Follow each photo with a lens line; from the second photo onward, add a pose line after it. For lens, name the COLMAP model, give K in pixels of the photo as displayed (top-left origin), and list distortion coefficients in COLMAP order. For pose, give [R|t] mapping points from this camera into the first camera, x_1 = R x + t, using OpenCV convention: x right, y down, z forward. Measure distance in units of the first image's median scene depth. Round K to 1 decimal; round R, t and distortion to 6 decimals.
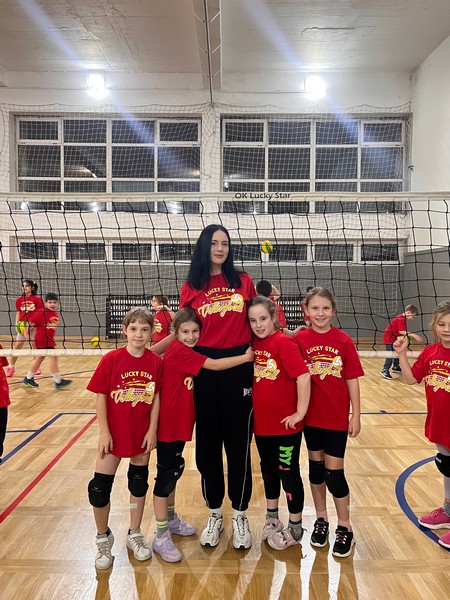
lens RADIAL K [[509.4, 0, 231.9], [0, 509.4, 298.3], [0, 0, 1]] dist [0.063609, -0.050207]
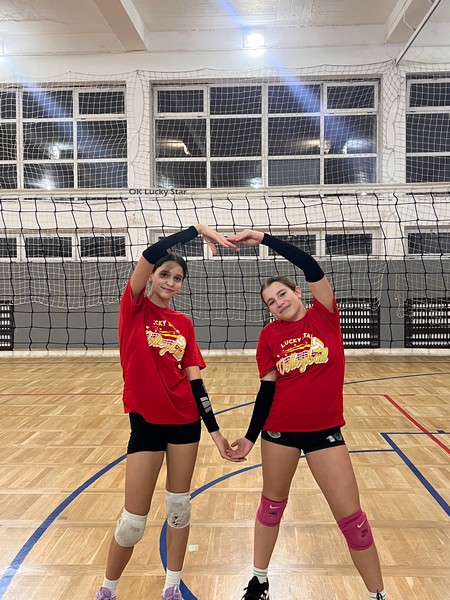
lens RADIAL K [[625.6, 0, 225.1], [0, 625.6, 302.5], [0, 0, 1]] dist [0.034662, 0.000000]
pose [[0.998246, -0.008699, -0.058556, -0.247275], [0.008784, 0.999961, 0.001206, -0.001147], [0.058544, -0.001719, 0.998283, -0.010015]]
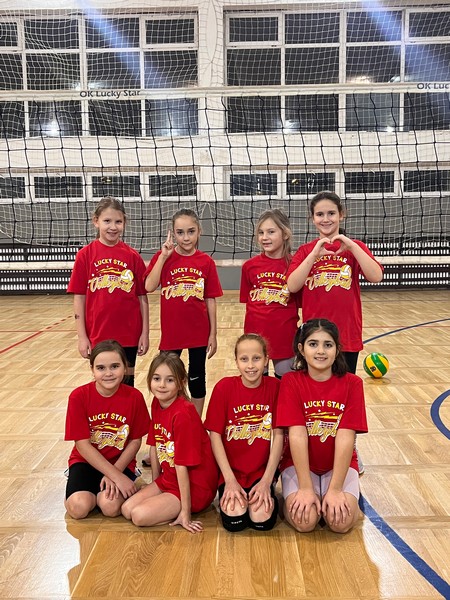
lens RADIAL K [[620.9, 0, 223.0], [0, 620.9, 305.3], [0, 0, 1]] dist [0.034132, 0.000000]
pose [[0.999406, -0.013819, -0.031584, -0.399541], [0.016990, 0.994596, 0.102421, -0.002763], [0.029997, -0.102896, 0.994240, -0.000456]]
